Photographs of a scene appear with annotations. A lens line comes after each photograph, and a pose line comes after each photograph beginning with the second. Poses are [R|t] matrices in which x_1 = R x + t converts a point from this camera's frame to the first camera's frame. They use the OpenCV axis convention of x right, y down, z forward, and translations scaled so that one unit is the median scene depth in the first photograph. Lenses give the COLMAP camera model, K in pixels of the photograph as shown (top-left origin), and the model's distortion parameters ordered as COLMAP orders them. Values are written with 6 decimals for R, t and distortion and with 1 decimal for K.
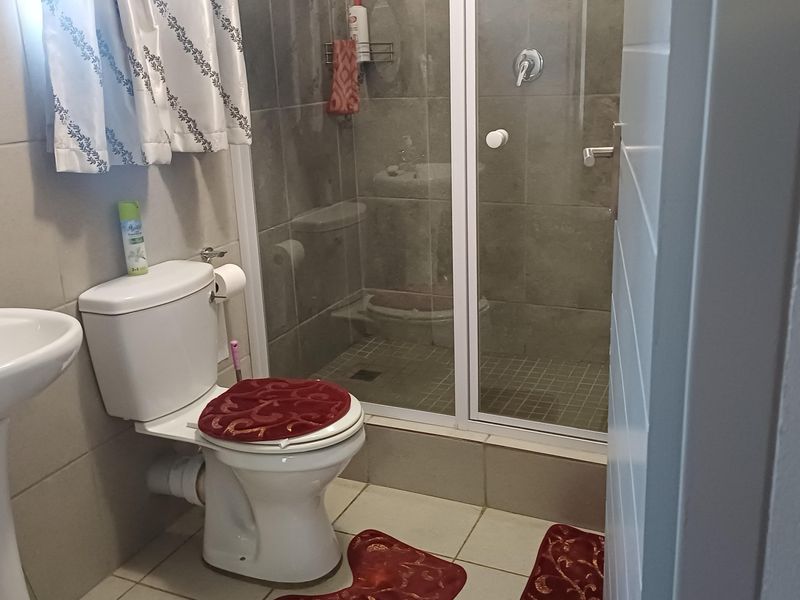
lens RADIAL K [[774.5, 0, 400.6], [0, 774.5, 297.1], [0, 0, 1]] dist [-0.046902, 0.000000]
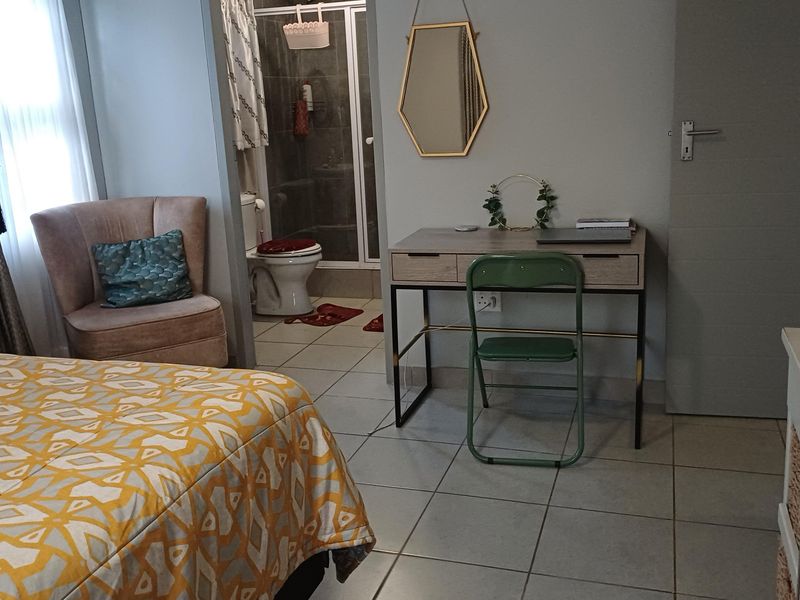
lens RADIAL K [[774.5, 0, 400.5], [0, 774.5, 300.8], [0, 0, 1]] dist [-0.046902, 0.000000]
pose [[0.994254, -0.041932, 0.098492, -0.038594], [0.046910, 0.997708, -0.048775, 0.387961], [-0.096221, 0.053115, 0.993942, -1.294099]]
